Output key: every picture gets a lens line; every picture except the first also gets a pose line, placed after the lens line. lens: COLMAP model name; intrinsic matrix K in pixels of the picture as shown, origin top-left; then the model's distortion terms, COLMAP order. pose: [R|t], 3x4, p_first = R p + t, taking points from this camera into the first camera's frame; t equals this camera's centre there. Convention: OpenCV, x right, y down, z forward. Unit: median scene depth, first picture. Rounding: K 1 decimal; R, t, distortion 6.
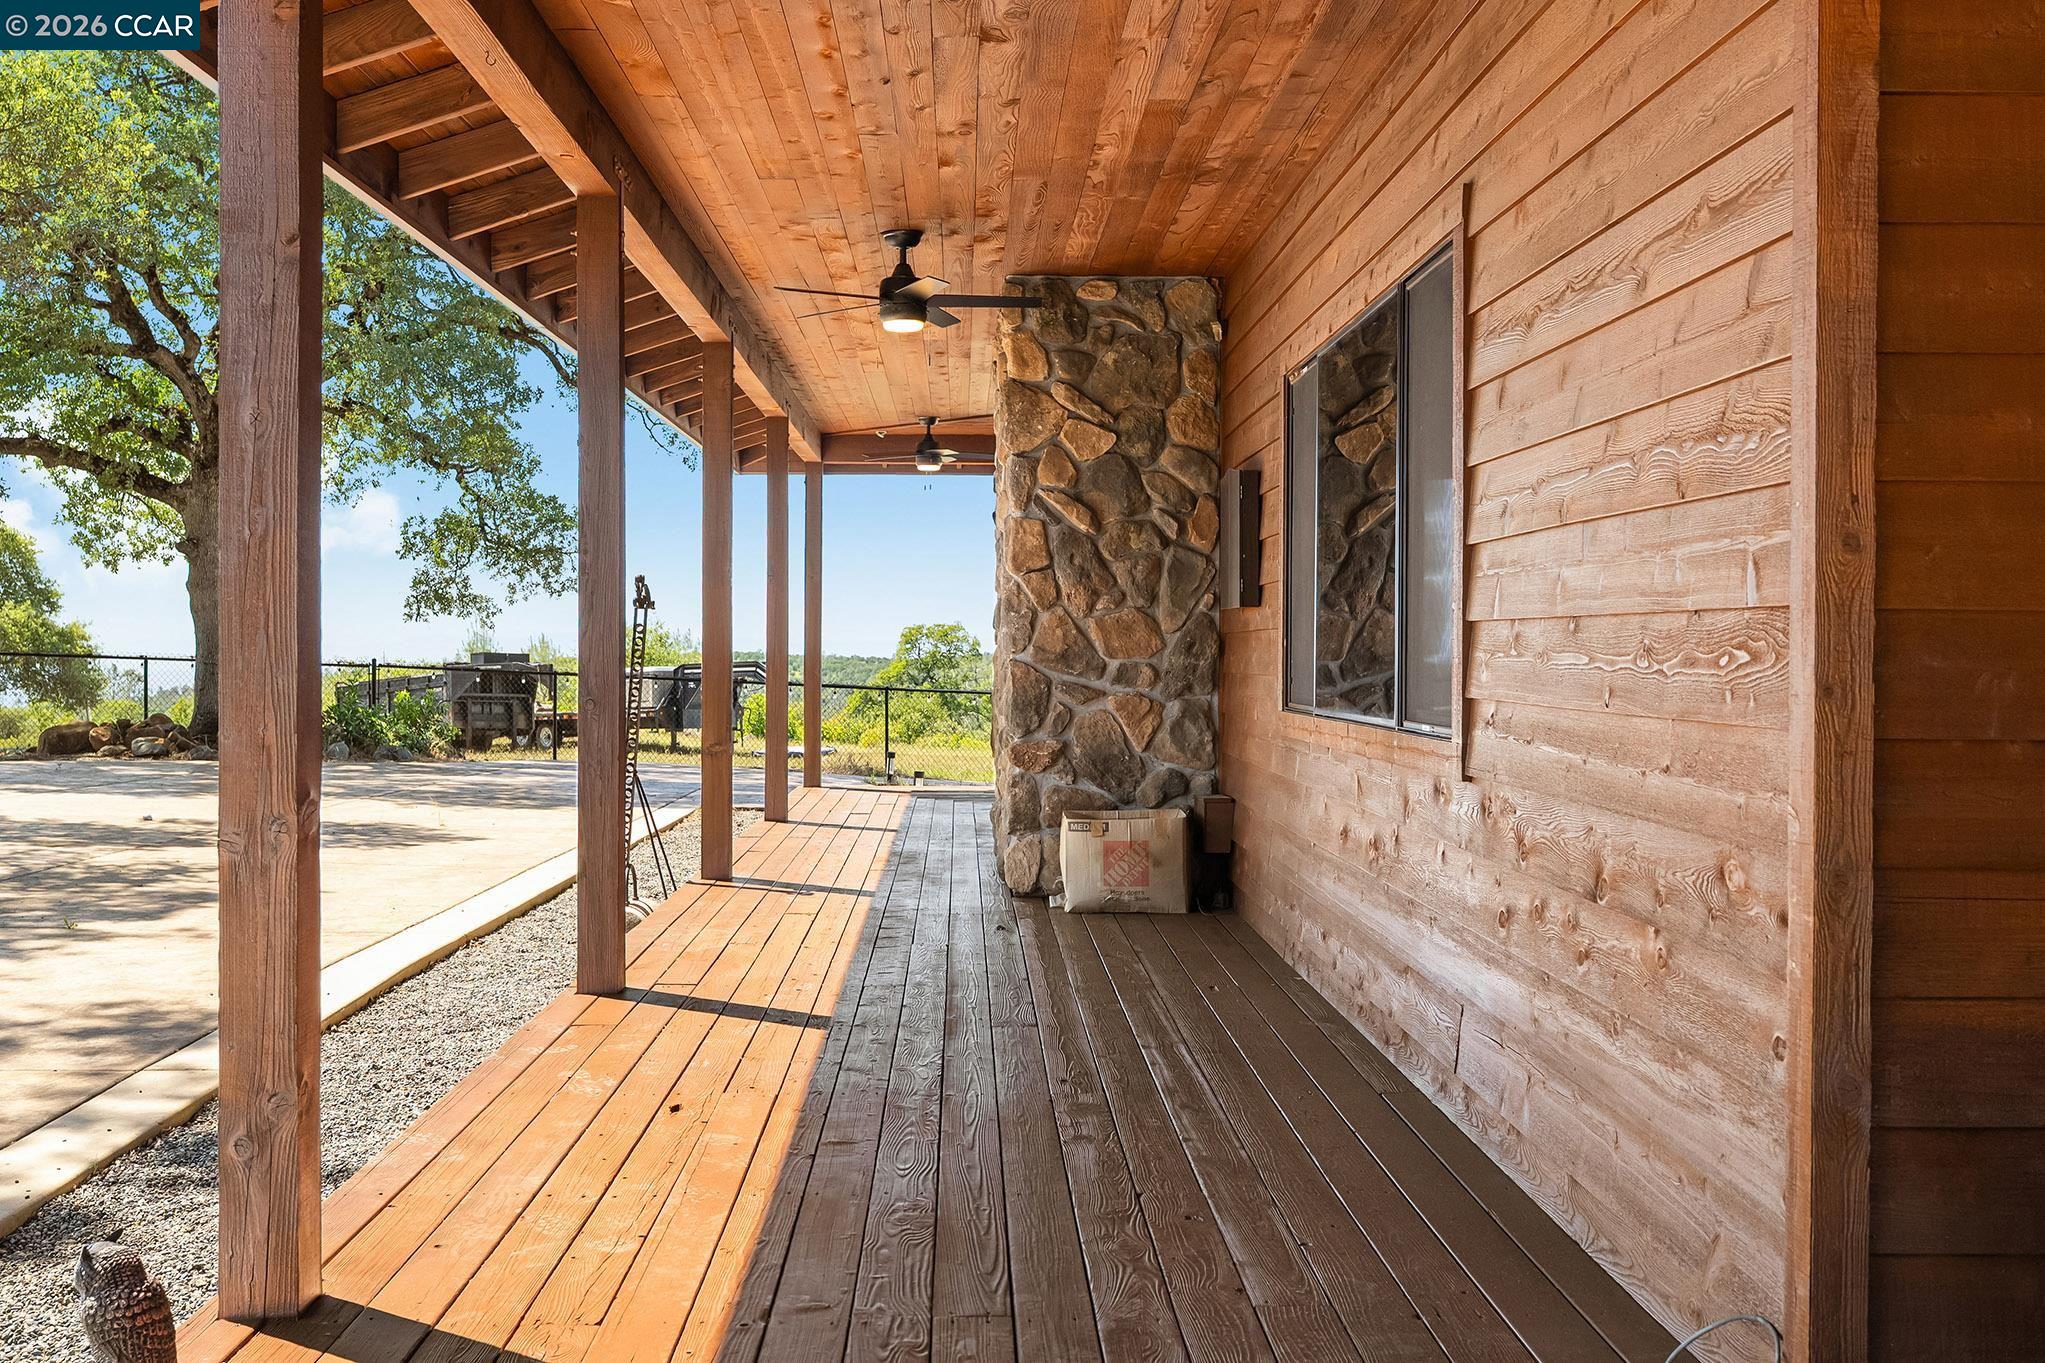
lens RADIAL K [[1954.3, 0, 1021.4], [0, 1954.3, 675.5], [0, 0, 1]] dist [-0.003053, 0.000000]
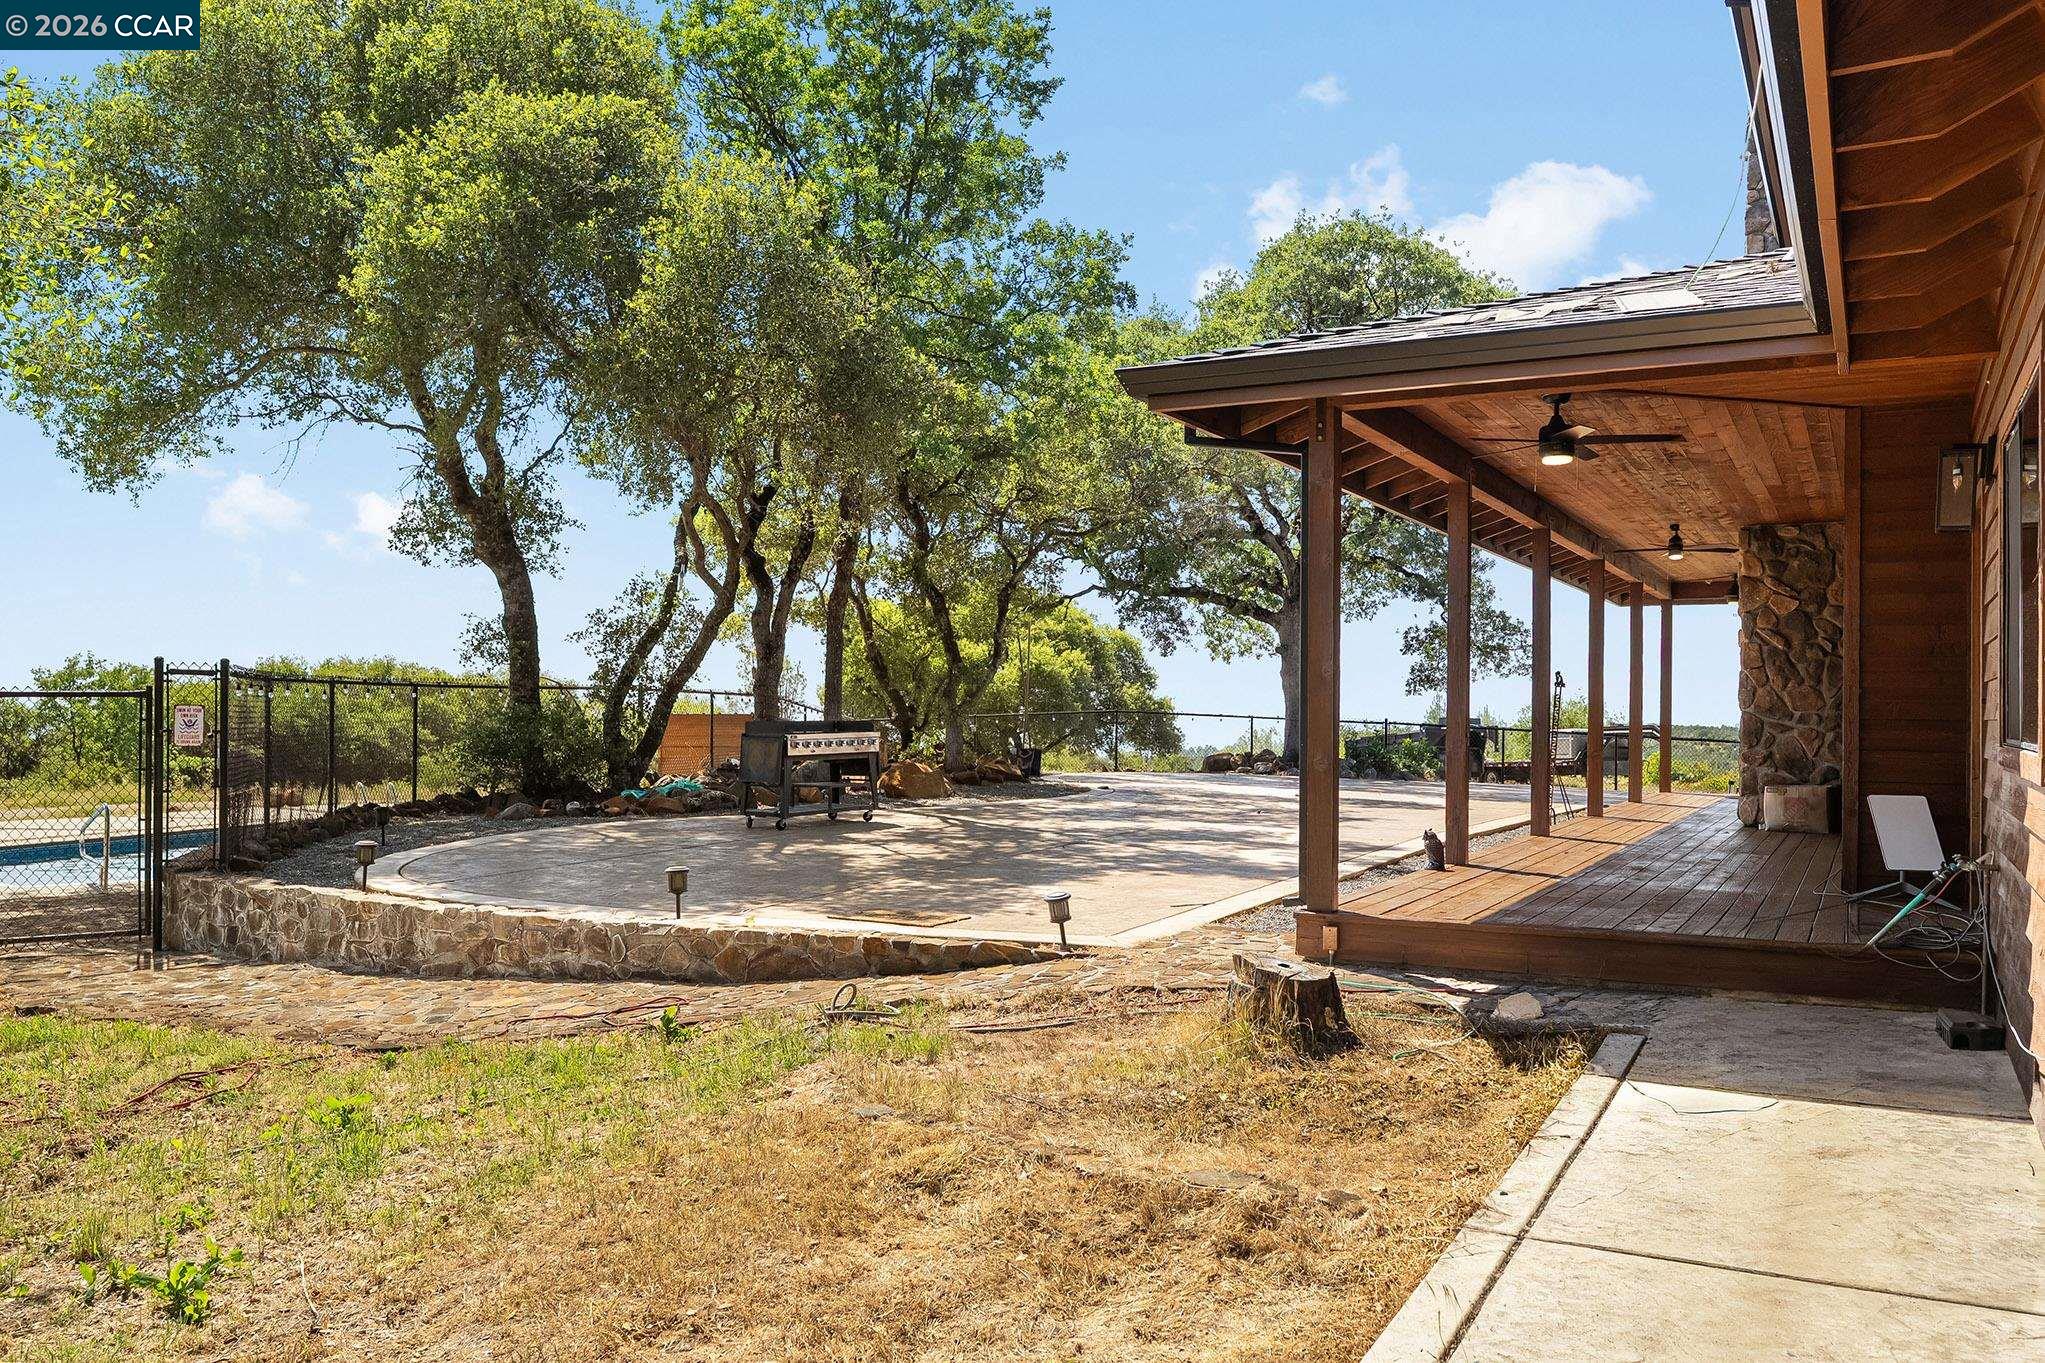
lens RADIAL K [[1632.6, 0, 1022.0], [0, 1632.6, 686.9], [0, 0, 1]] dist [-0.003246, -0.000998]
pose [[0.870751, -0.003439, -0.491712, 0.135813], [-0.012753, 0.999481, -0.029575, 0.020156], [0.491558, 0.032023, 0.870256, -0.663454]]
